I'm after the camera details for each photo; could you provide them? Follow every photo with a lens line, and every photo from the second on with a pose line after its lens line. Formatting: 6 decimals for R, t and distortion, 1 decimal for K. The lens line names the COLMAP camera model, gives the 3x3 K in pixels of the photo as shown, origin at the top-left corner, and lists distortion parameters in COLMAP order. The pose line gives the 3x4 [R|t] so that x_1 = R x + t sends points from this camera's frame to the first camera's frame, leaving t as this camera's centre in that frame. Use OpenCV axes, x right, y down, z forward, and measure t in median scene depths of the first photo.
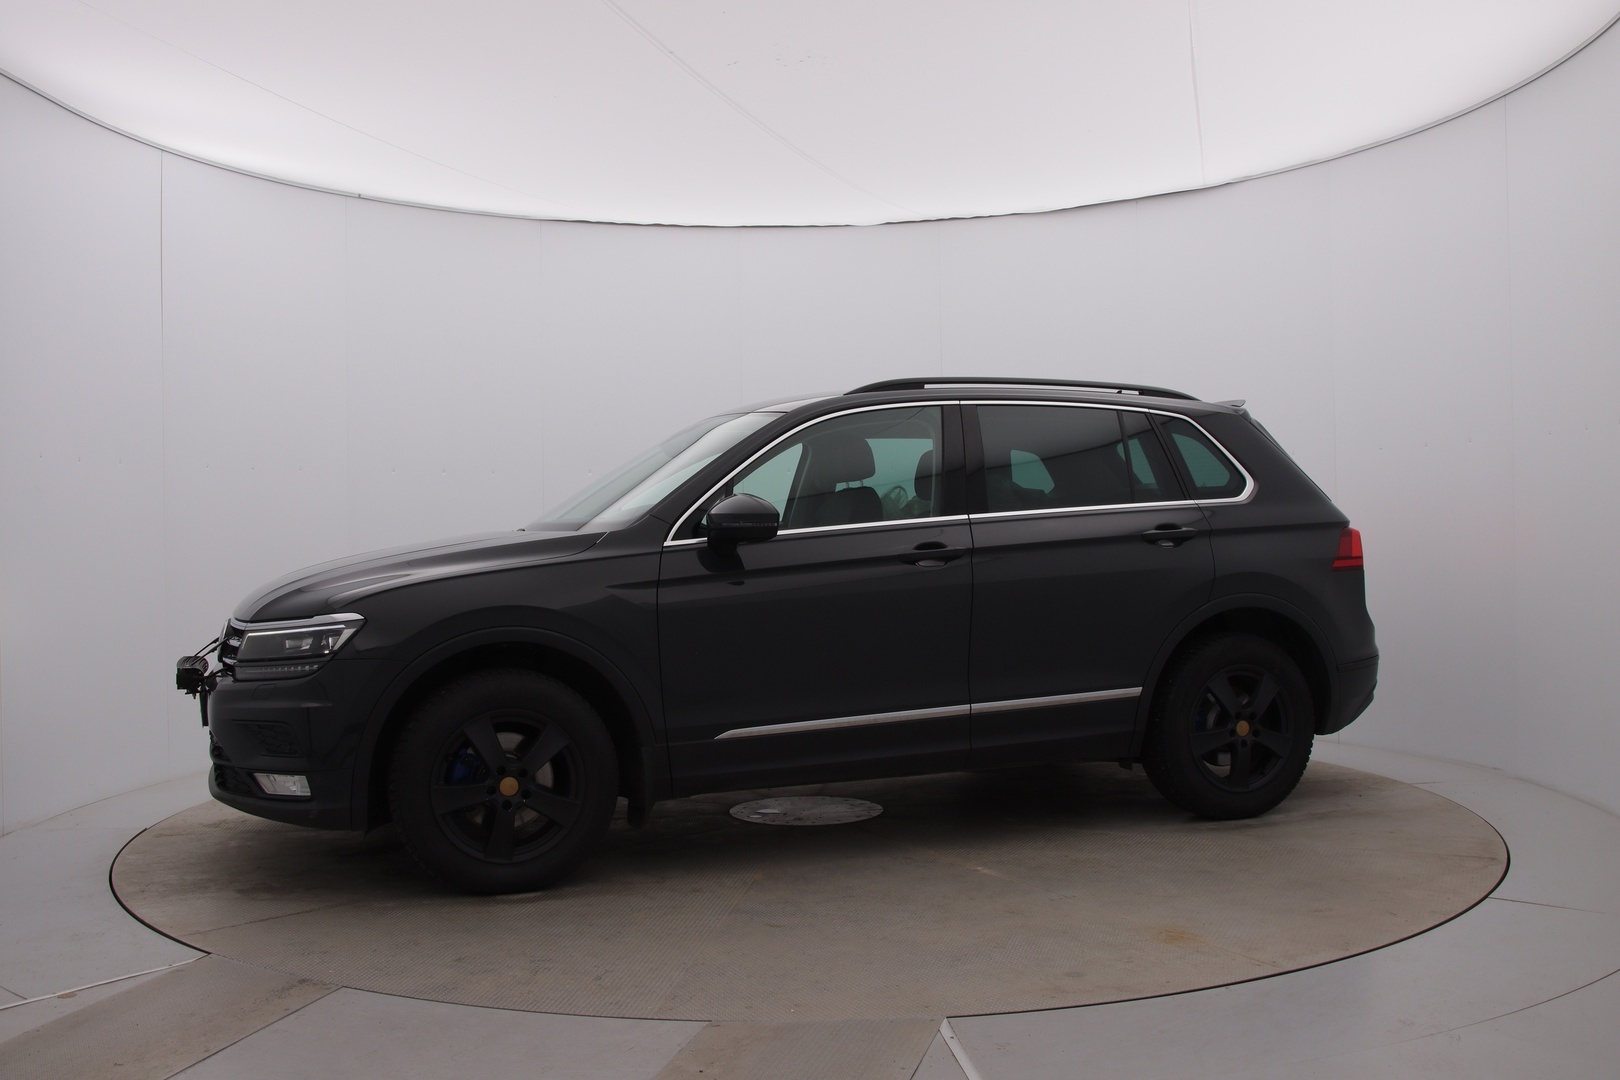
lens RADIAL K [[1481.8, 0, 810.0], [0, 1481.8, 540.0], [0, 0, 1]] dist [-0.122125, 0.011960]
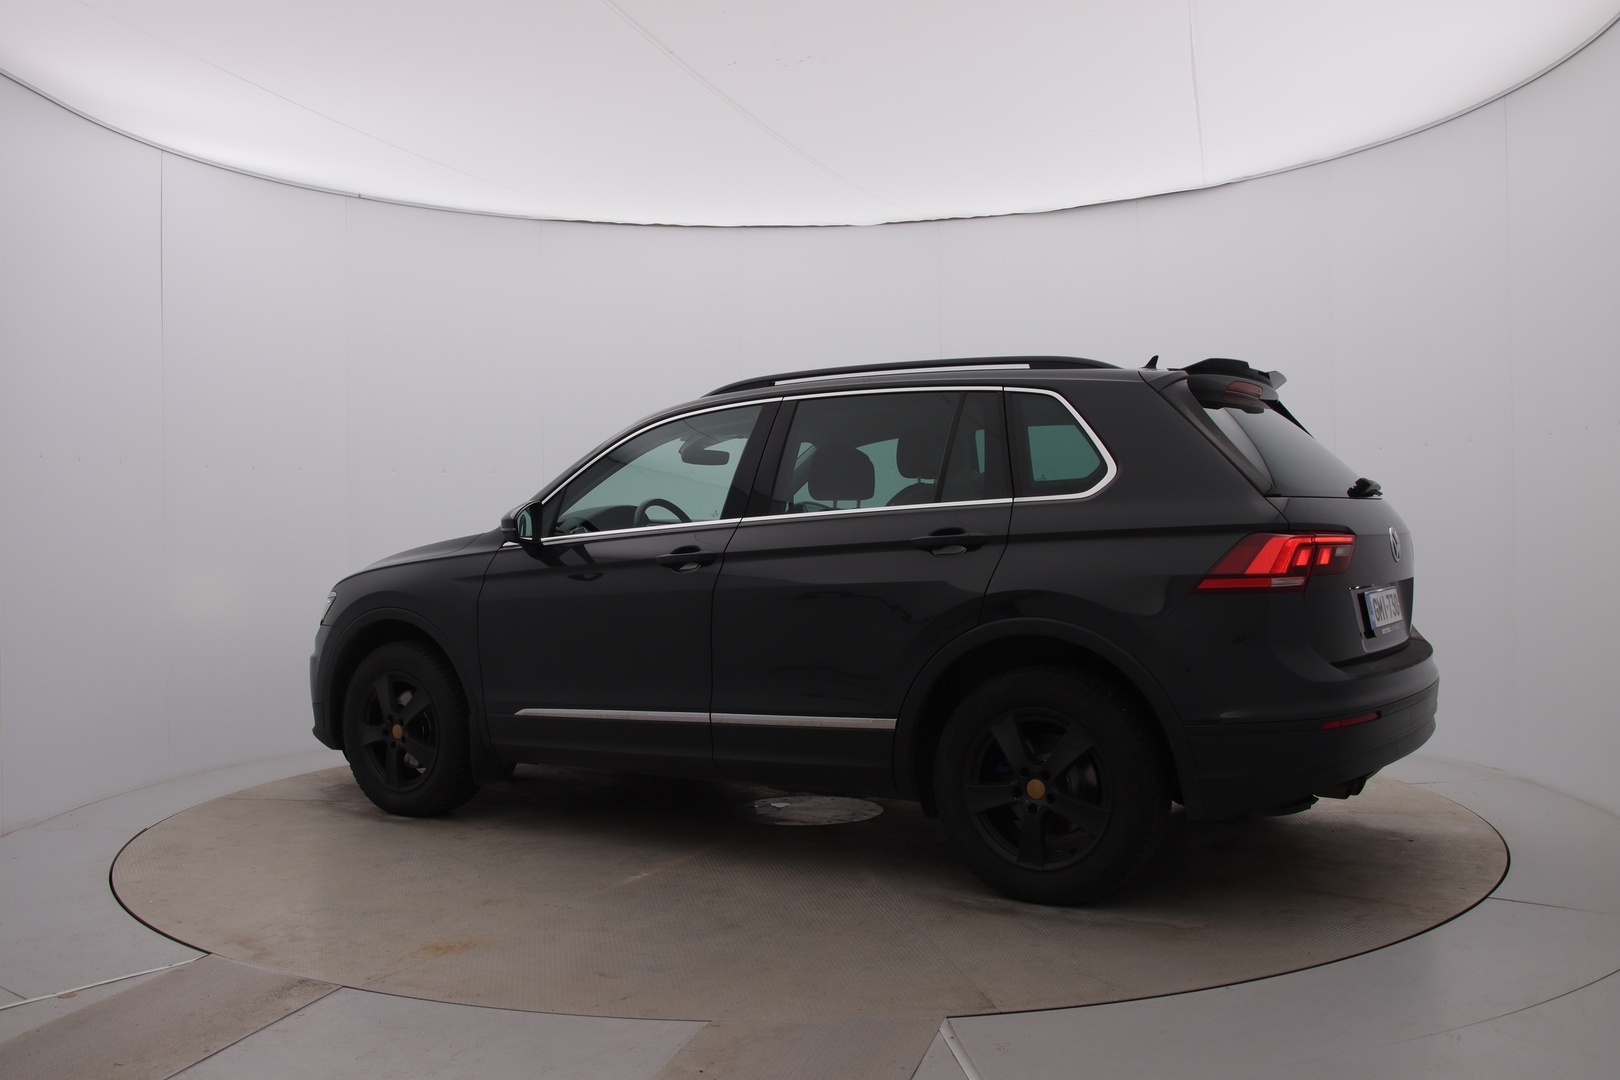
lens RADIAL K [[1539.2, 0, 810.0], [0, 1539.2, 540.0], [0, 0, 1]] dist [-0.152695, 0.008163]
pose [[0.579554, 0.015224, -0.814792, 0.997264], [0.003251, 0.999774, 0.020993, -0.024982], [0.814927, -0.014816, 0.579374, 0.480361]]
